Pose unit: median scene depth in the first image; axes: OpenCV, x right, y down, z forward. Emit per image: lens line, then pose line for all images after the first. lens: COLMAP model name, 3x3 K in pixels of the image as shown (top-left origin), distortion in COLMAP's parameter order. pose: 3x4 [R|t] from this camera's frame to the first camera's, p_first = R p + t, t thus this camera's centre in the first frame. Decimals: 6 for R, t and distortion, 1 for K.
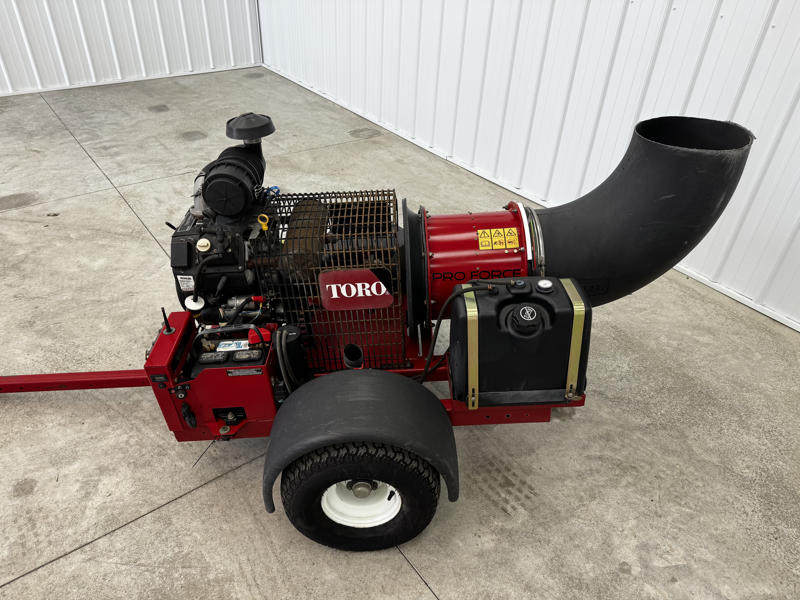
lens RADIAL K [[574.2, 0, 414.5], [0, 574.2, 301.2], [0, 0, 1]] dist [-0.026357, -0.003381]
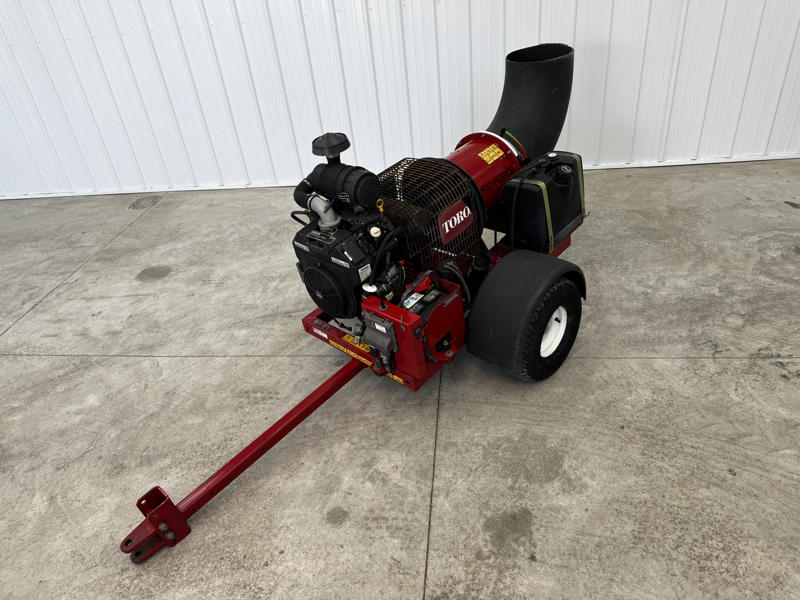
lens RADIAL K [[563.3, 0, 400.0], [0, 563.3, 300.0], [0, 0, 1]] dist [0.003041, -0.028660]
pose [[0.696722, -0.497008, 0.517264, -0.992386], [0.519917, 0.846679, 0.113227, -0.079476], [-0.494231, 0.190046, 0.848303, -0.050004]]
